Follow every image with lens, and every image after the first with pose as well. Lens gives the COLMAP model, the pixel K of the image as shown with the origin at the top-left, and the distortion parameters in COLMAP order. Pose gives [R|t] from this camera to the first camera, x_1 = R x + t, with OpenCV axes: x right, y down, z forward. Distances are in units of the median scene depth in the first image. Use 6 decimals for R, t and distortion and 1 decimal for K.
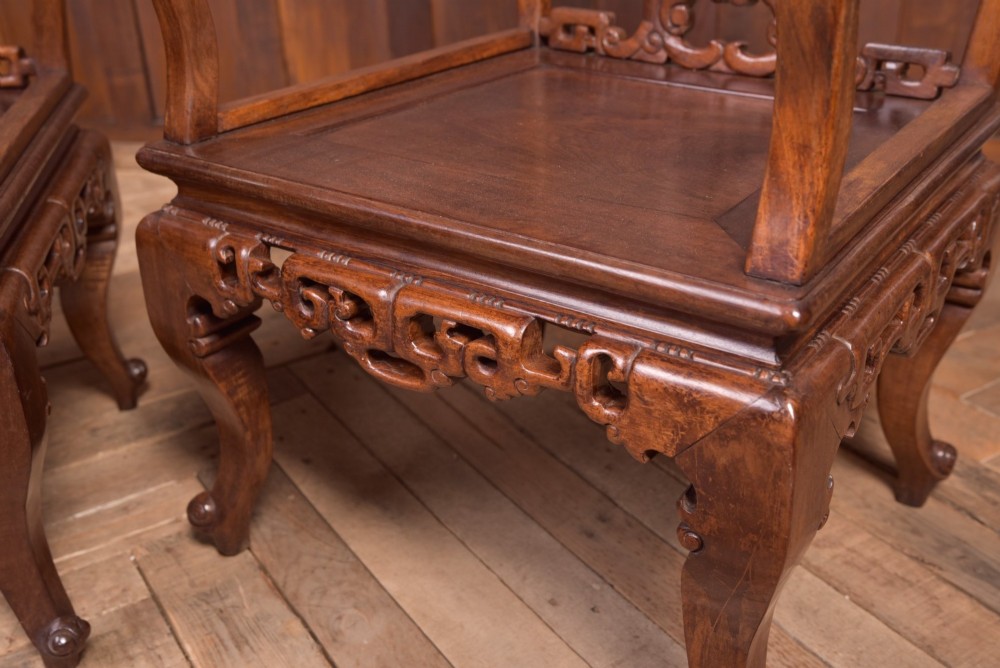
lens RADIAL K [[1053.0, 0, 519.8], [0, 1053.0, 333.0], [0, 0, 1]] dist [0.027091, 0.000000]
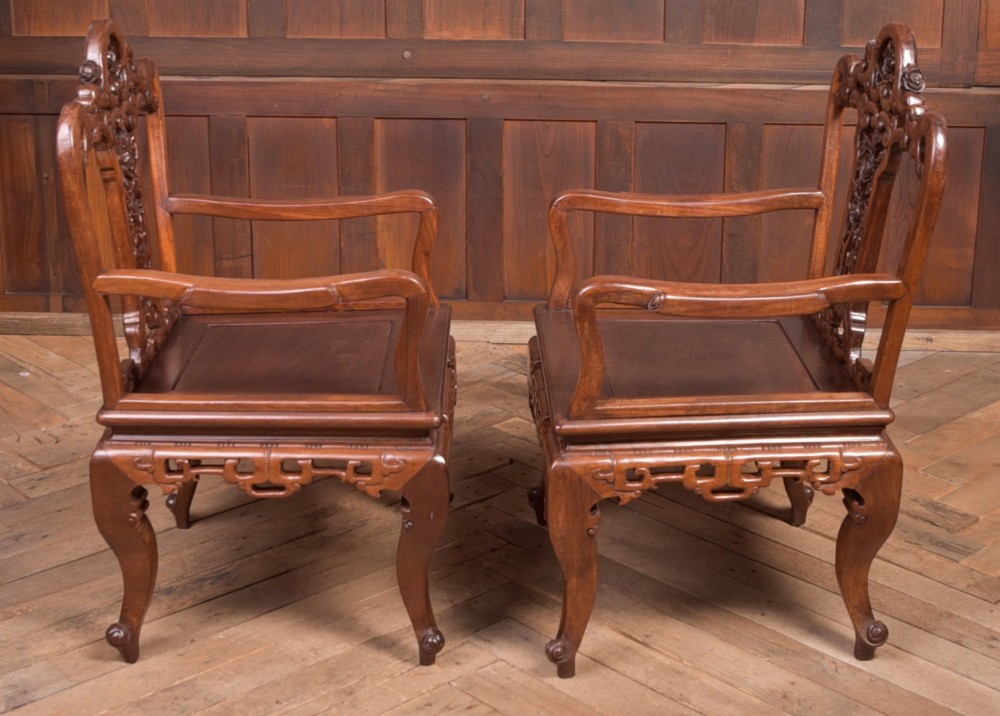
lens RADIAL K [[1686.1, 0, 526.7], [0, 1686.1, 277.2], [0, 0, 1]] dist [-0.078470, 0.000000]
pose [[0.980193, -0.009211, 0.197828, -0.994059], [0.043934, 0.984142, -0.171857, 0.263850], [-0.193108, 0.177145, 0.965054, -2.078193]]
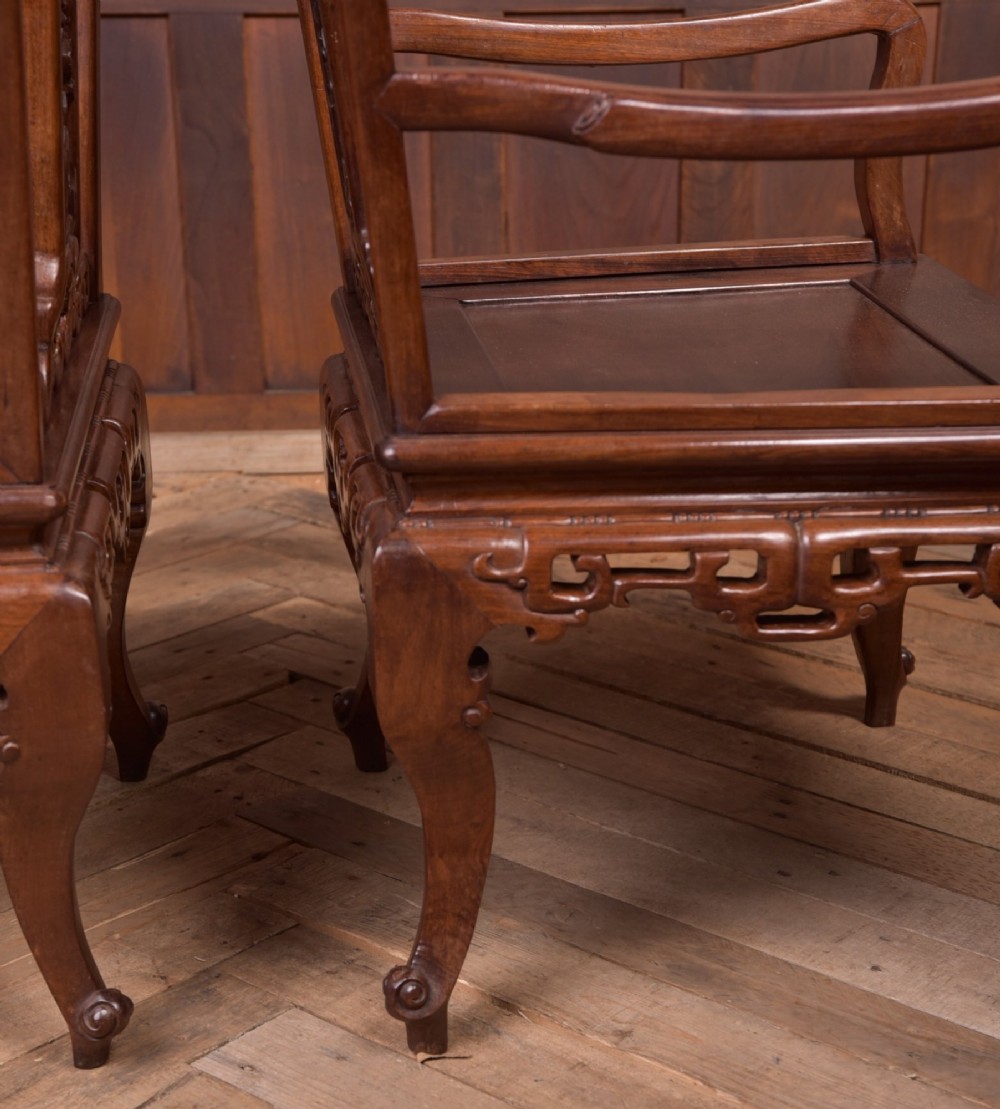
lens RADIAL K [[2287.7, 0, 482.0], [0, 2287.7, 767.0], [0, 0, 1]] dist [0.079725, 0.000000]
pose [[0.962548, -0.080424, 0.258909, -0.737296], [0.097432, 0.993802, -0.053523, 0.269389], [-0.253000, 0.076744, 0.964418, -0.799320]]
